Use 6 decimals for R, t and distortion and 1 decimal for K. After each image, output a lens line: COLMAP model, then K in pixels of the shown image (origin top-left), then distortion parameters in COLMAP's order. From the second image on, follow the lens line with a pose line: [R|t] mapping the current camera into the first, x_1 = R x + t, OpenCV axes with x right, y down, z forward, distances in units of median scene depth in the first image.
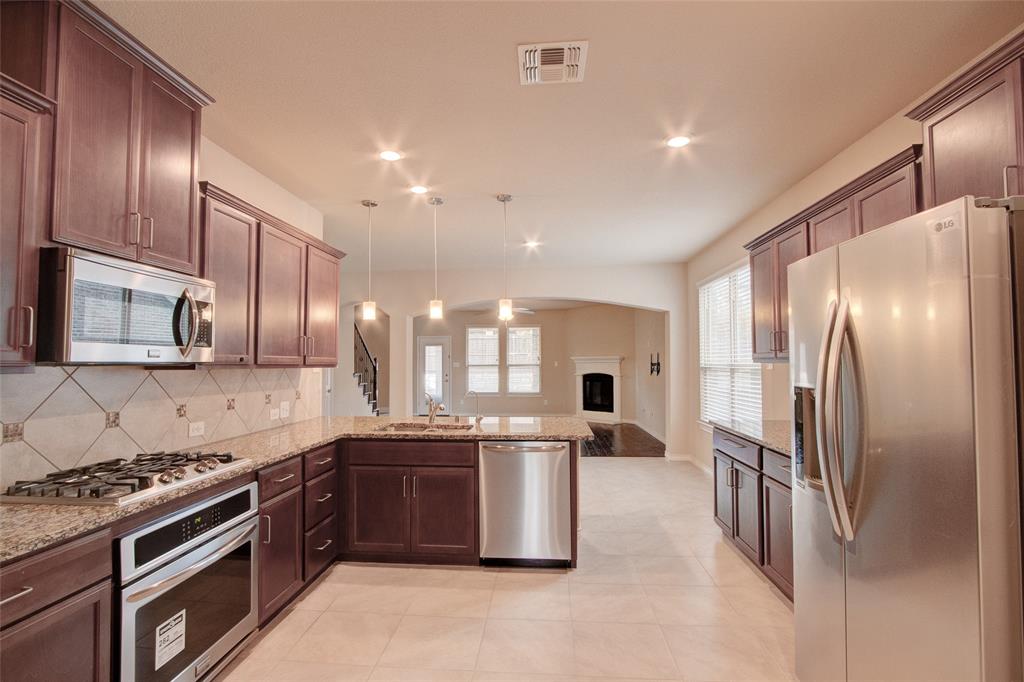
lens RADIAL K [[498.1, 0, 512.0], [0, 498.1, 341.0], [0, 0, 1]] dist [-0.001215, 0.000620]
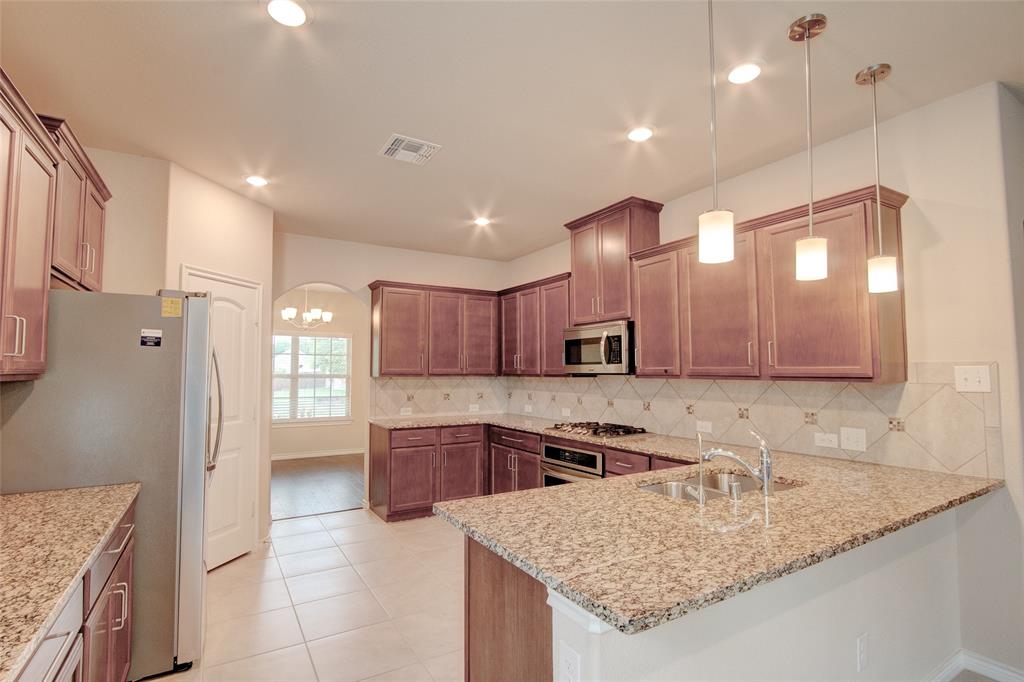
lens RADIAL K [[486.4, 0, 512.0], [0, 486.4, 341.0], [0, 0, 1]] dist [-0.005998, 0.000080]
pose [[-0.809289, -0.037755, -0.586196, 0.446002], [0.025367, 0.994755, -0.099090, 0.067640], [0.586862, -0.095062, -0.804087, 1.612669]]
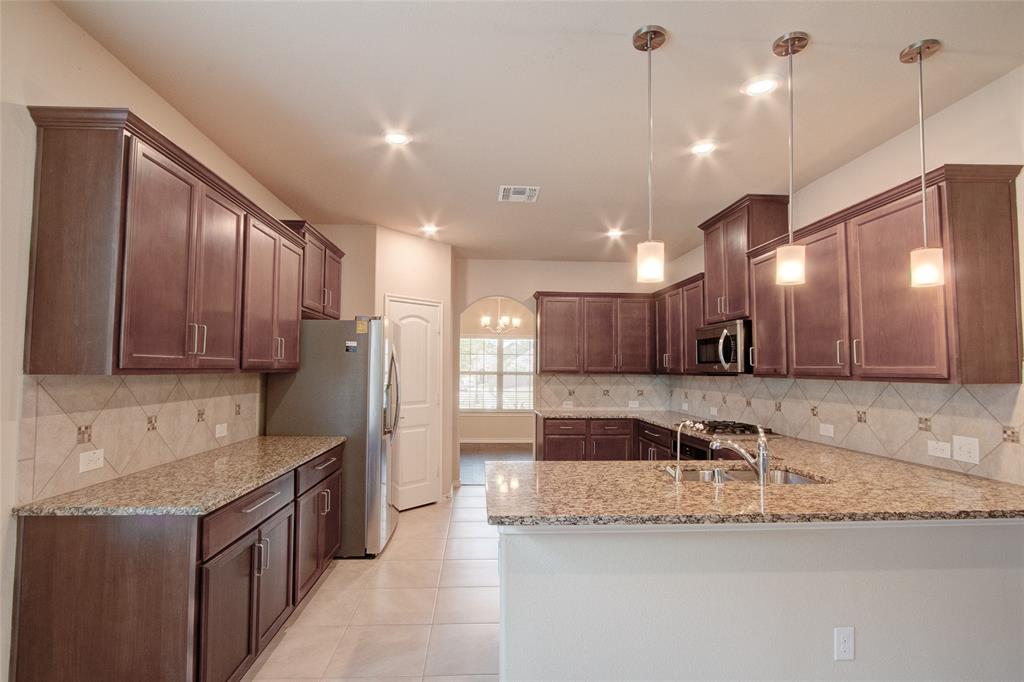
lens RADIAL K [[498.1, 0, 512.0], [0, 498.1, 341.0], [0, 0, 1]] dist [-0.001215, 0.000620]
pose [[-0.989061, -0.015786, -0.146657, 0.255401], [-0.001019, 0.994964, -0.100229, 0.081916], [0.147500, -0.098983, -0.984097, 1.938839]]
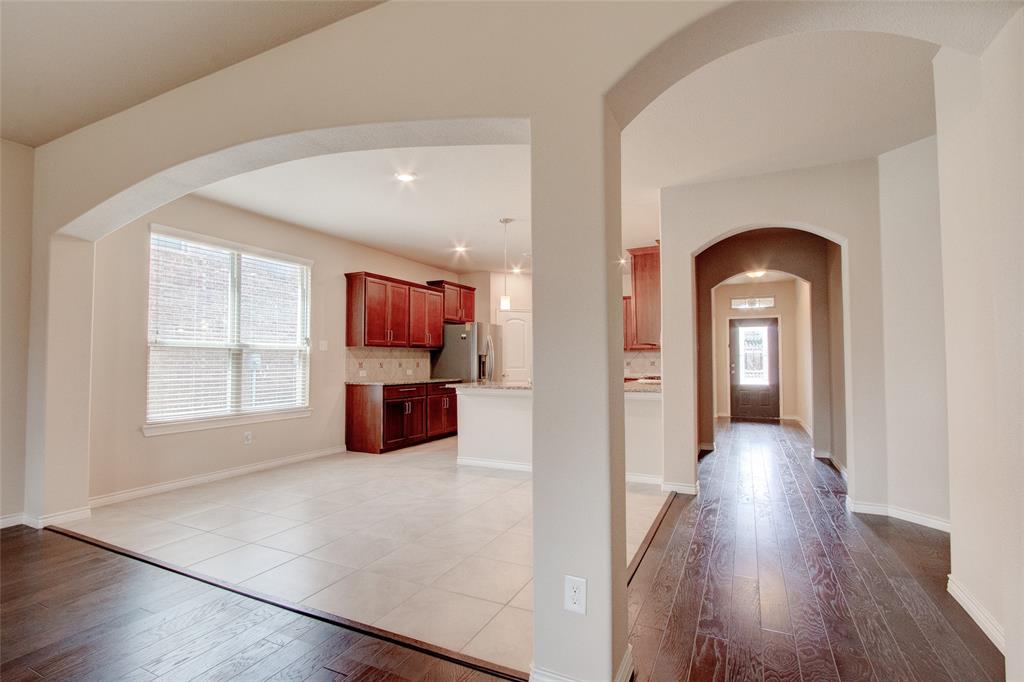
lens RADIAL K [[498.1, 0, 512.0], [0, 498.1, 341.0], [0, 0, 1]] dist [-0.001215, 0.000620]
pose [[-0.939549, 0.014721, 0.342097, -0.623209], [-0.012423, 0.996952, -0.077018, 0.188239], [-0.342188, -0.076612, -0.936503, 2.985070]]
